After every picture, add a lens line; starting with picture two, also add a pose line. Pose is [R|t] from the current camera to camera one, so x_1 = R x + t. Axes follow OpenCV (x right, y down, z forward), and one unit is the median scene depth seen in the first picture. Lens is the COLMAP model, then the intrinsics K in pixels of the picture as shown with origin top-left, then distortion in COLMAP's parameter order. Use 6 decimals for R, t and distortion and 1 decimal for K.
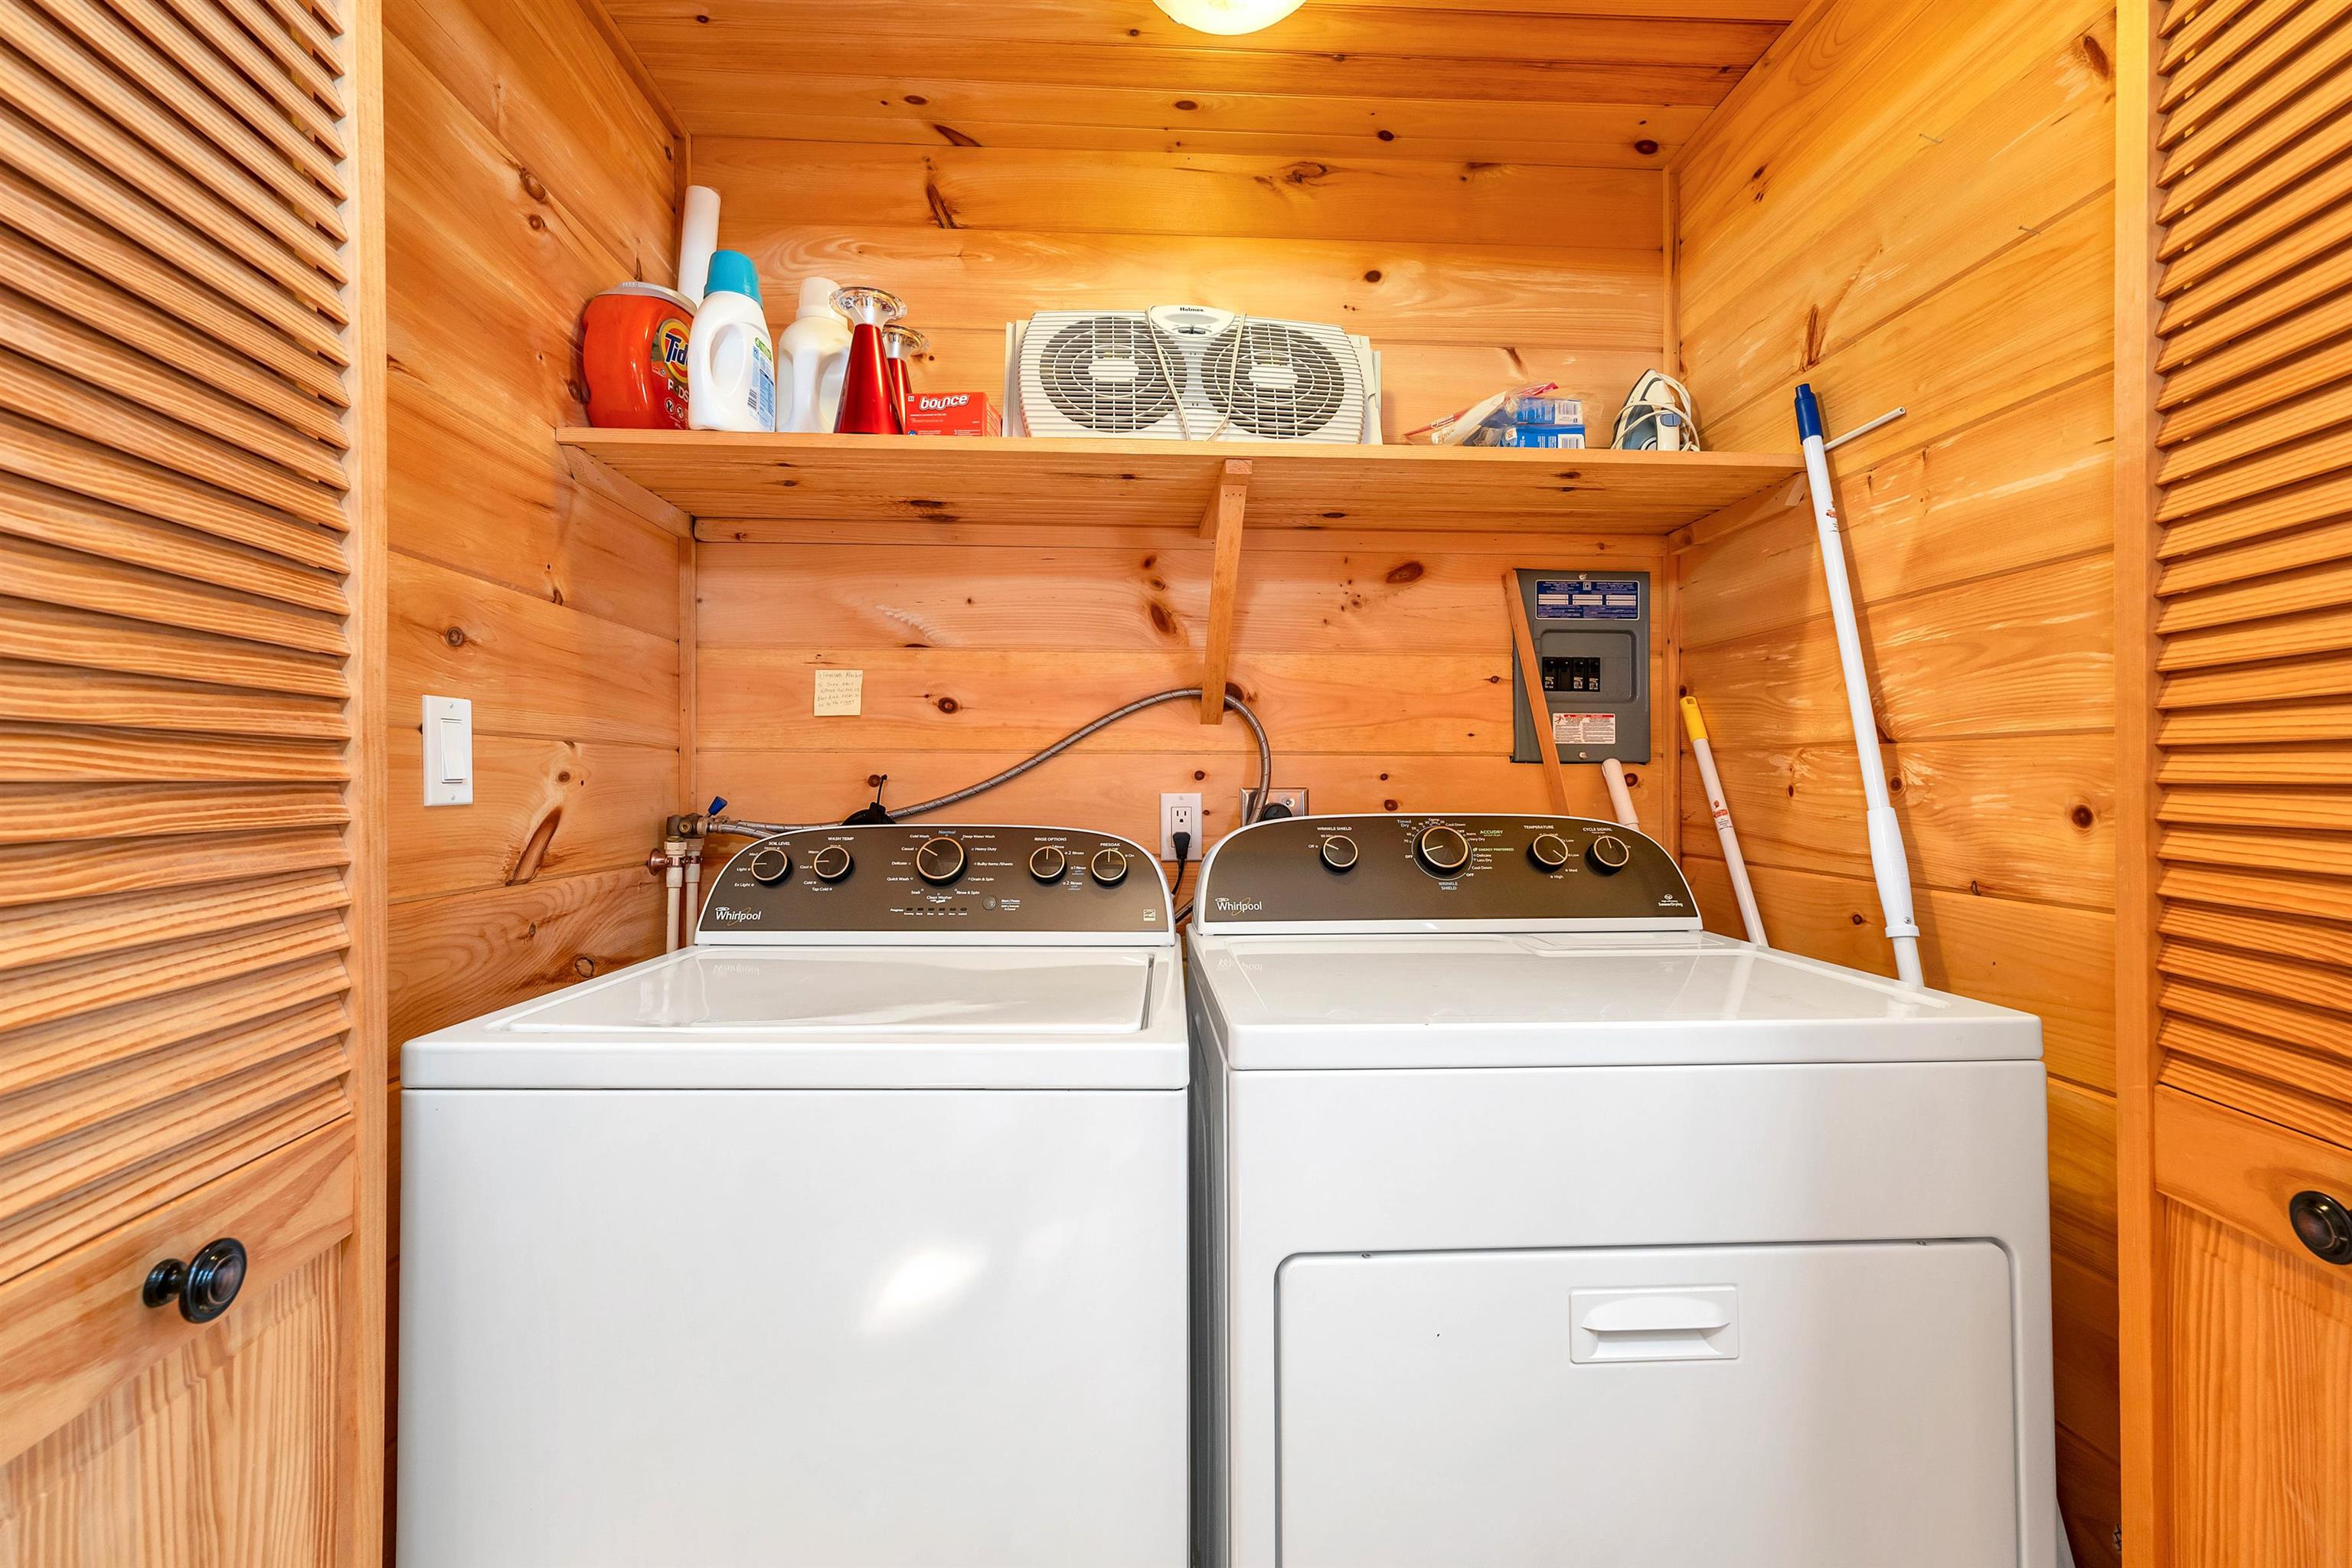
lens RADIAL K [[1006.4, 0, 1189.0], [0, 1006.4, 786.7], [0, 0, 1]] dist [0.001958, 0.000089]
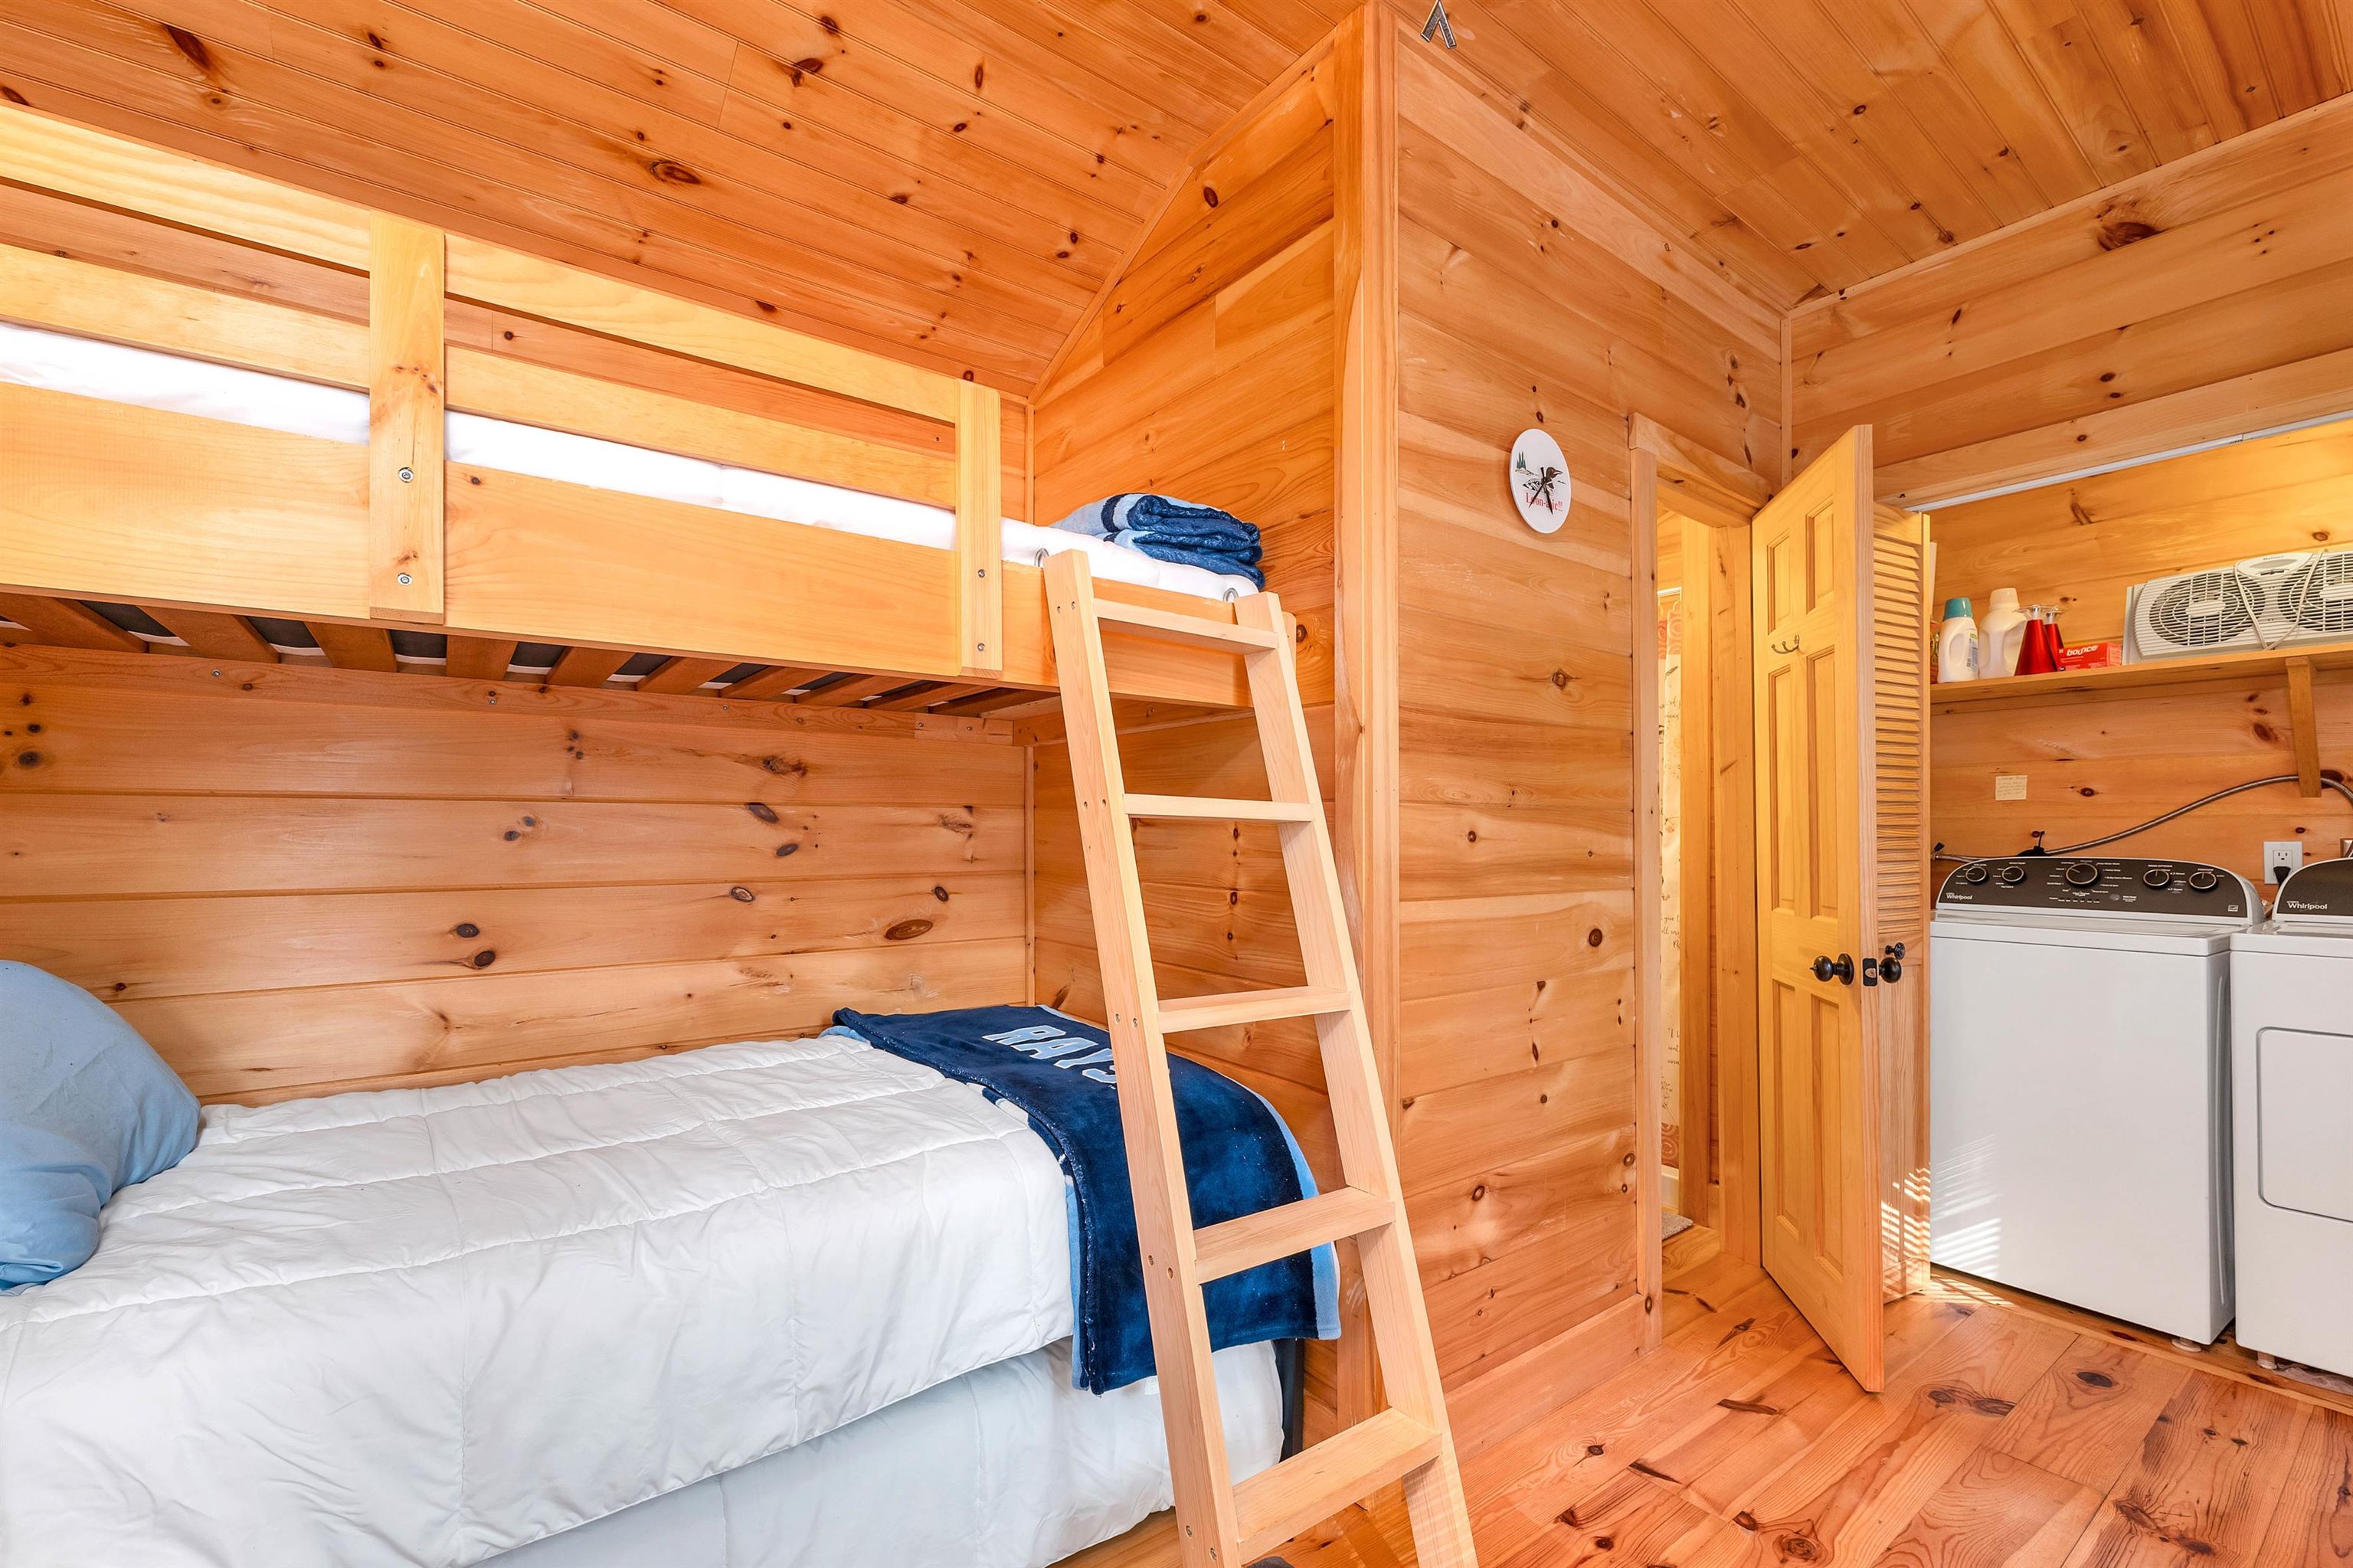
lens RADIAL K [[987.2, 0, 1181.4], [0, 987.2, 828.2], [0, 0, 1]] dist [0.000909, -0.000067]
pose [[0.547902, -0.006889, -0.836514, 0.385839], [-0.005026, 0.999921, -0.011527, 0.012870], [0.836528, 0.010520, 0.547824, -1.459519]]
